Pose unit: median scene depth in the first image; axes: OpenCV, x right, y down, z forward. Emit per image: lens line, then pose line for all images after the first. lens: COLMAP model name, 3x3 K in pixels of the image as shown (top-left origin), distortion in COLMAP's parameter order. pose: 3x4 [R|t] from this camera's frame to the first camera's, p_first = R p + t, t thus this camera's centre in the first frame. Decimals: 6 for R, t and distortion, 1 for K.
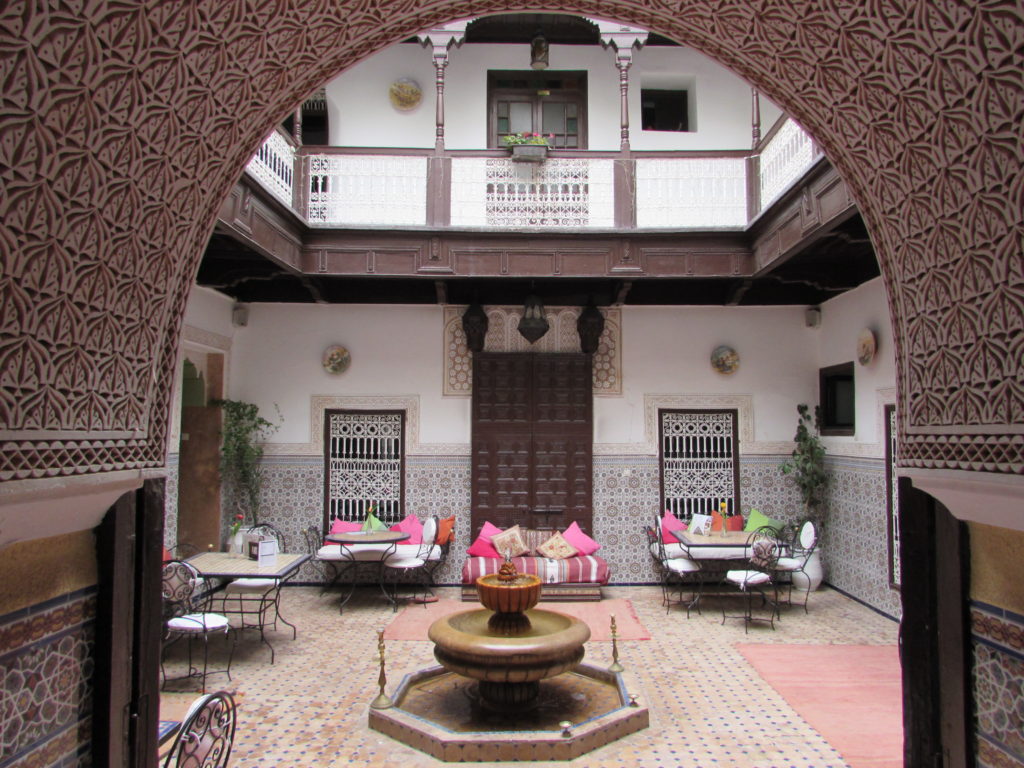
lens RADIAL K [[721.6, 0, 516.0], [0, 721.6, 382.6], [0, 0, 1]] dist [-0.044842, 0.023221]
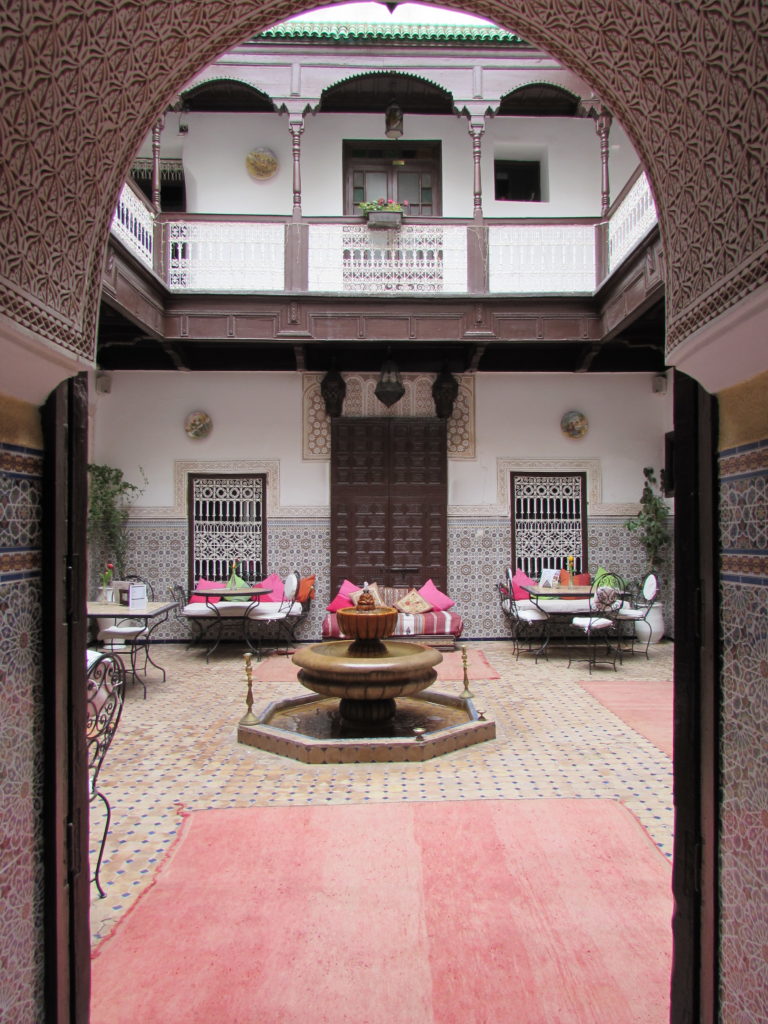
lens RADIAL K [[721.6, 0, 384.7], [0, 721.6, 511.1], [0, 0, 1]] dist [-0.044842, 0.023221]
pose [[0.999872, -0.005328, 0.015056, 0.000893], [0.004580, 0.998776, 0.049244, 0.043411], [-0.015300, -0.049169, 0.998673, -0.039491]]
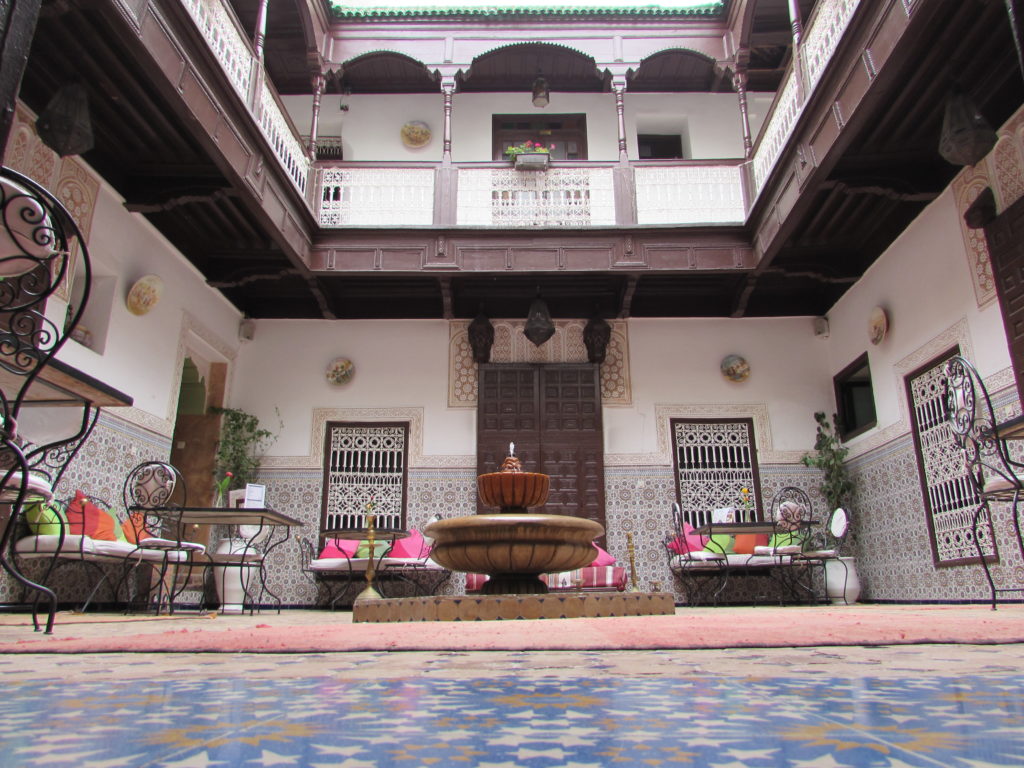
lens RADIAL K [[721.6, 0, 516.5], [0, 721.6, 380.6], [0, 0, 1]] dist [-0.044842, 0.023221]
pose [[0.999816, -0.013933, -0.013148, 0.004999], [0.010657, 0.974834, -0.222677, 0.212488], [0.015920, 0.222496, 0.974804, 0.045779]]
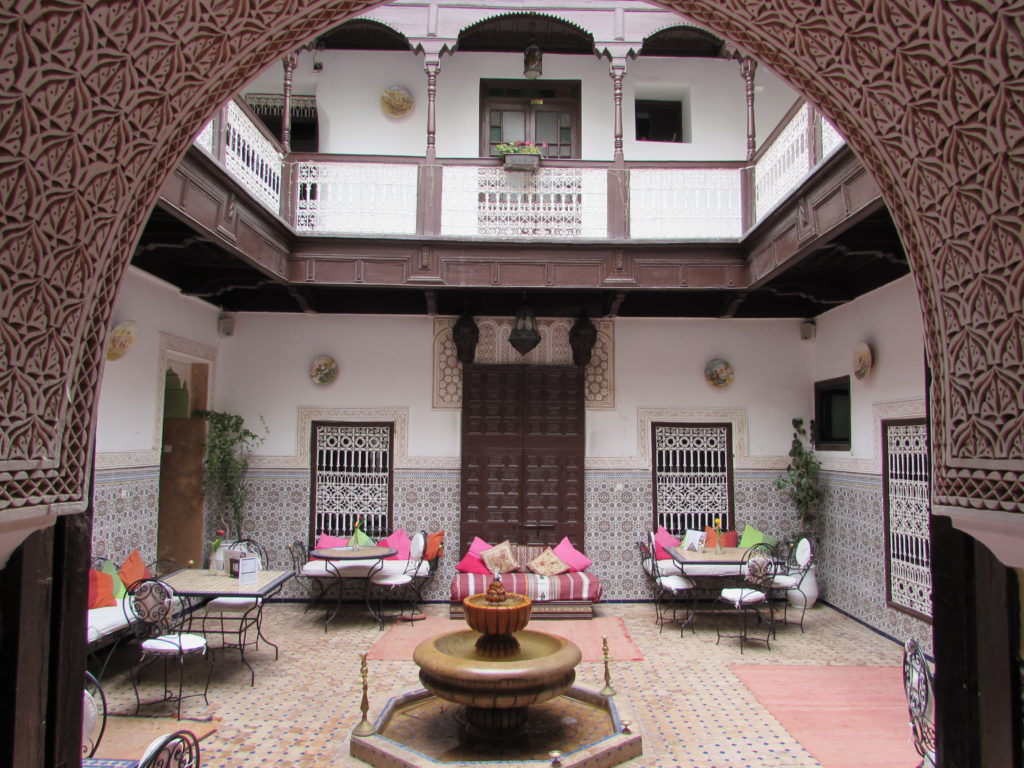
lens RADIAL K [[721.6, 0, 518.0], [0, 721.6, 383.1], [0, 0, 1]] dist [-0.044842, 0.023221]
pose [[0.999906, 0.005301, 0.012663, 0.002451], [-0.005113, 0.999876, -0.014868, -0.001677], [-0.012741, 0.014802, 0.999809, 0.018676]]
